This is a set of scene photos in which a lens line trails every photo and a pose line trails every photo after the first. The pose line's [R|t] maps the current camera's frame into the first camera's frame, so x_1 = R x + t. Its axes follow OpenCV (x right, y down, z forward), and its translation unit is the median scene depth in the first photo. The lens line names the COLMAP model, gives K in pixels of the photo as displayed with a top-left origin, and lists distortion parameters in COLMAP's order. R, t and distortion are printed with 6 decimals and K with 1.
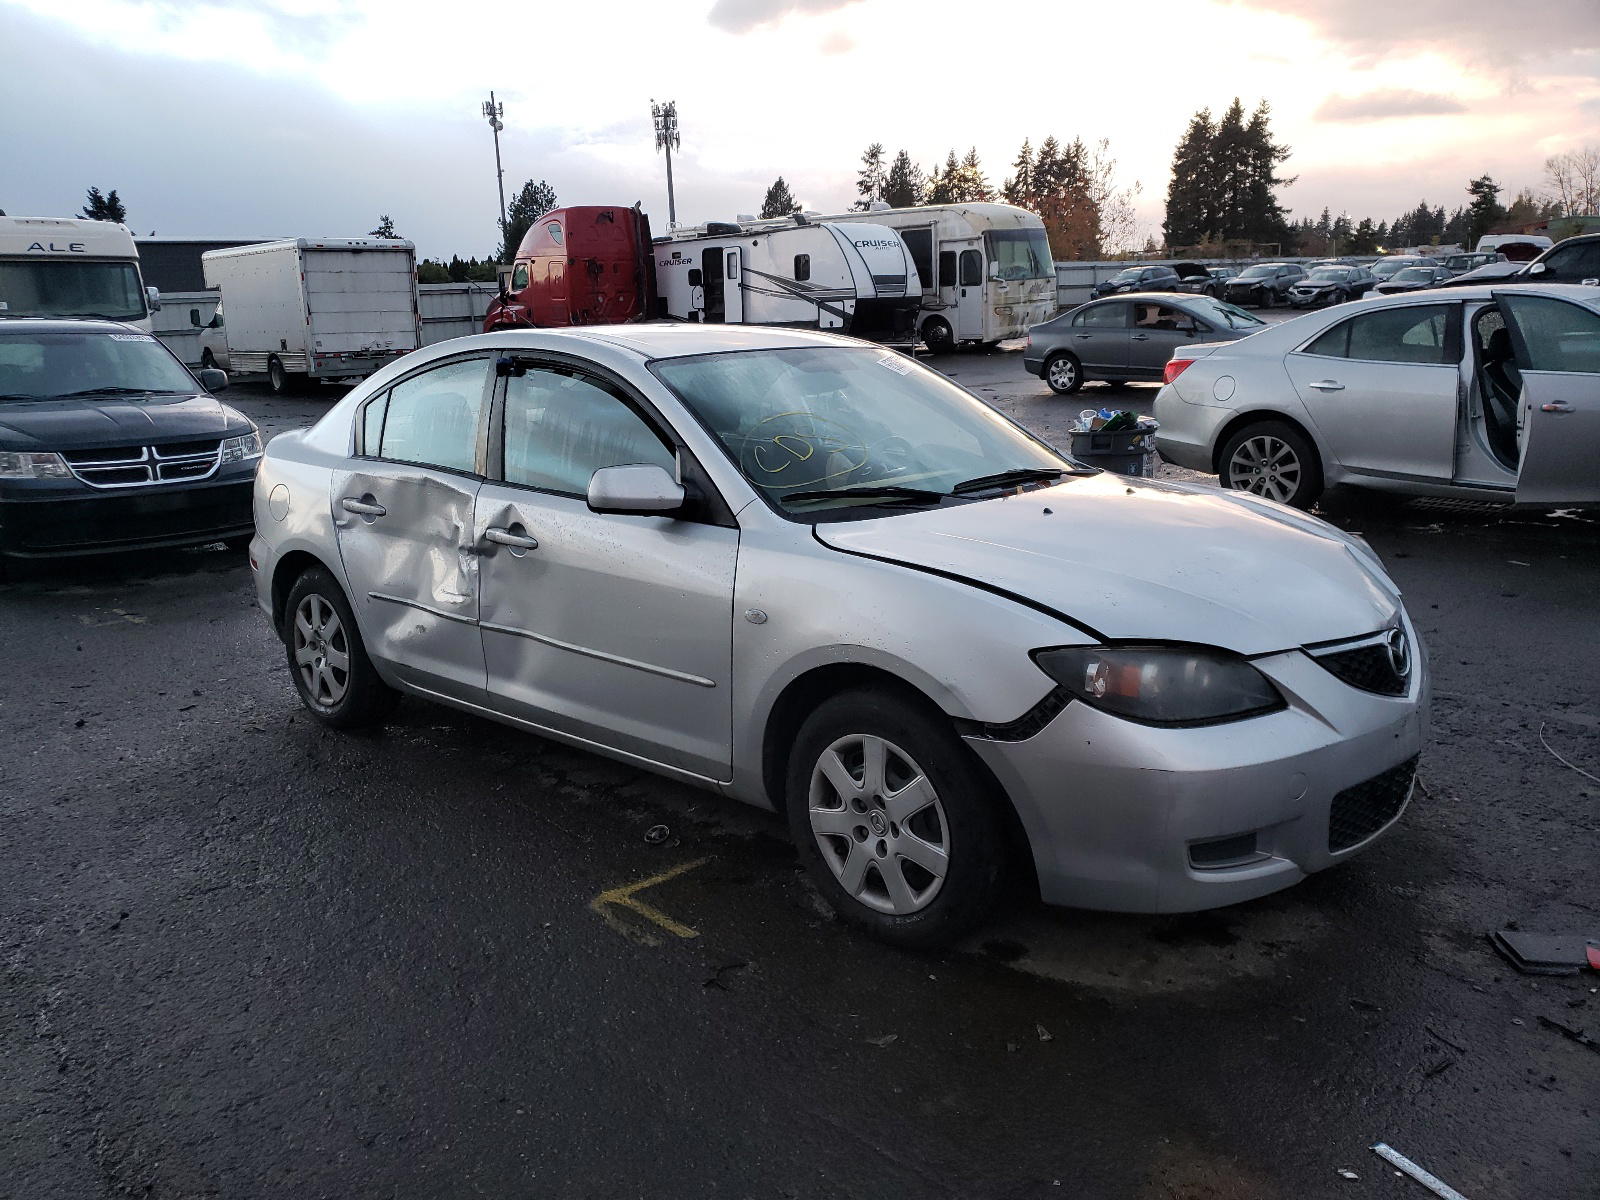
lens RADIAL K [[1268.8, 0, 800.0], [0, 1268.8, 600.0], [0, 0, 1]] dist [0.035273, 0.000607]
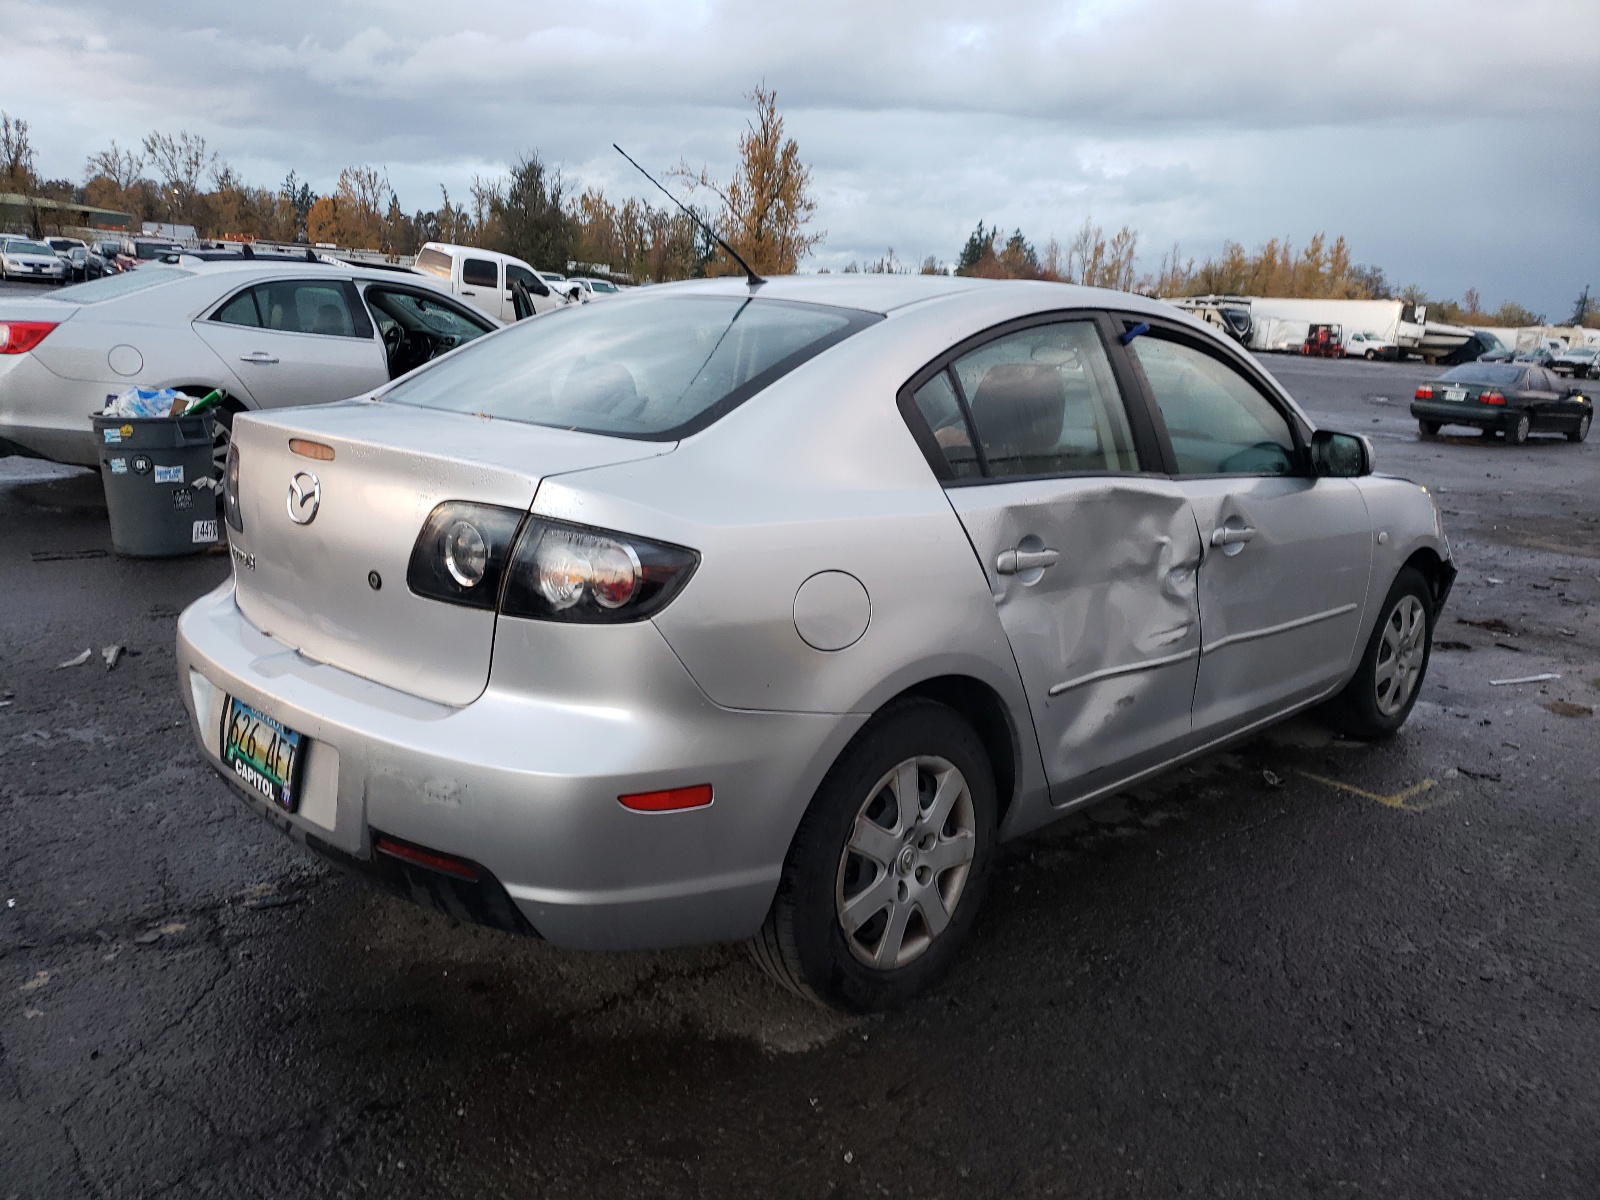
lens RADIAL K [[1268.8, 0, 800.0], [0, 1268.8, 600.0], [0, 0, 1]] dist [0.035273, 0.000607]
pose [[0.023849, -0.185299, 0.982393, -0.894783], [0.167699, 0.969489, 0.178794, -0.171389], [-0.985550, 0.160482, 0.054196, 1.025042]]
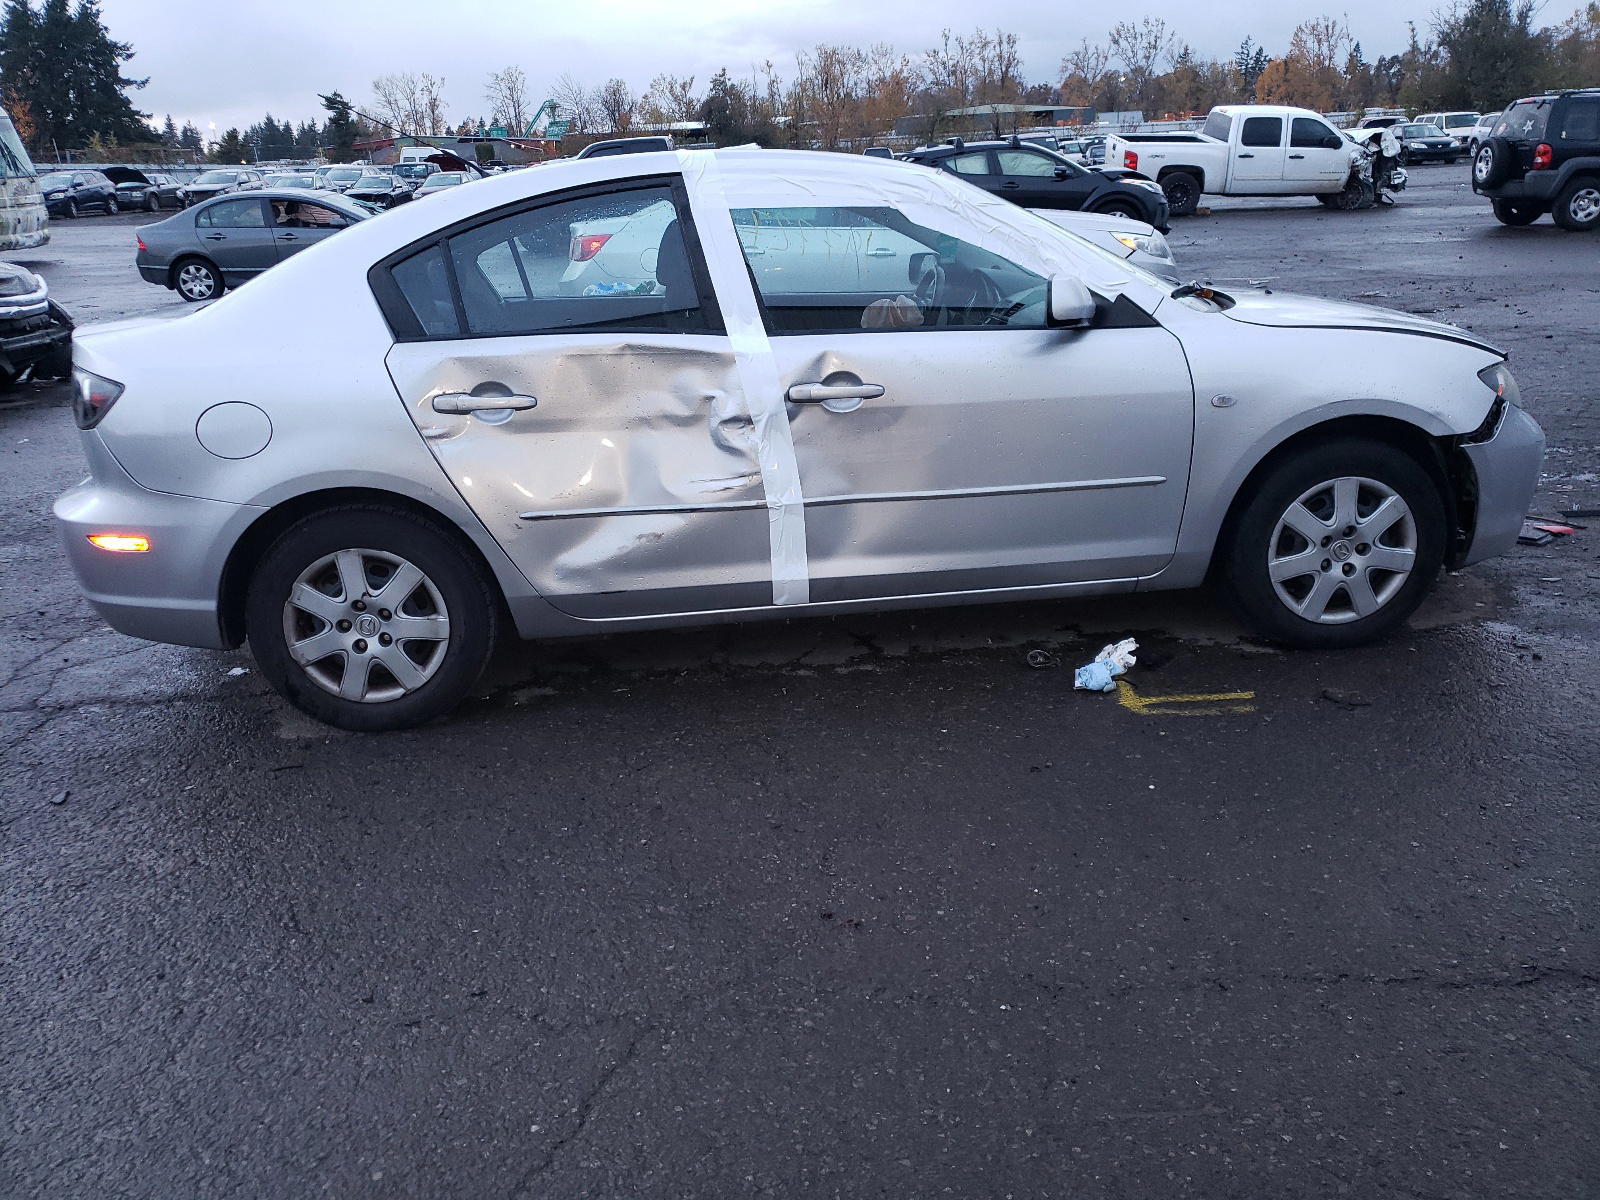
lens RADIAL K [[1268.8, 0, 800.0], [0, 1268.8, 600.0], [0, 0, 1]] dist [0.035273, 0.000607]
pose [[0.662895, -0.232719, 0.711626, -0.734071], [0.190715, 0.971599, 0.140082, -0.029240], [-0.724015, 0.042858, 0.688451, 0.349074]]
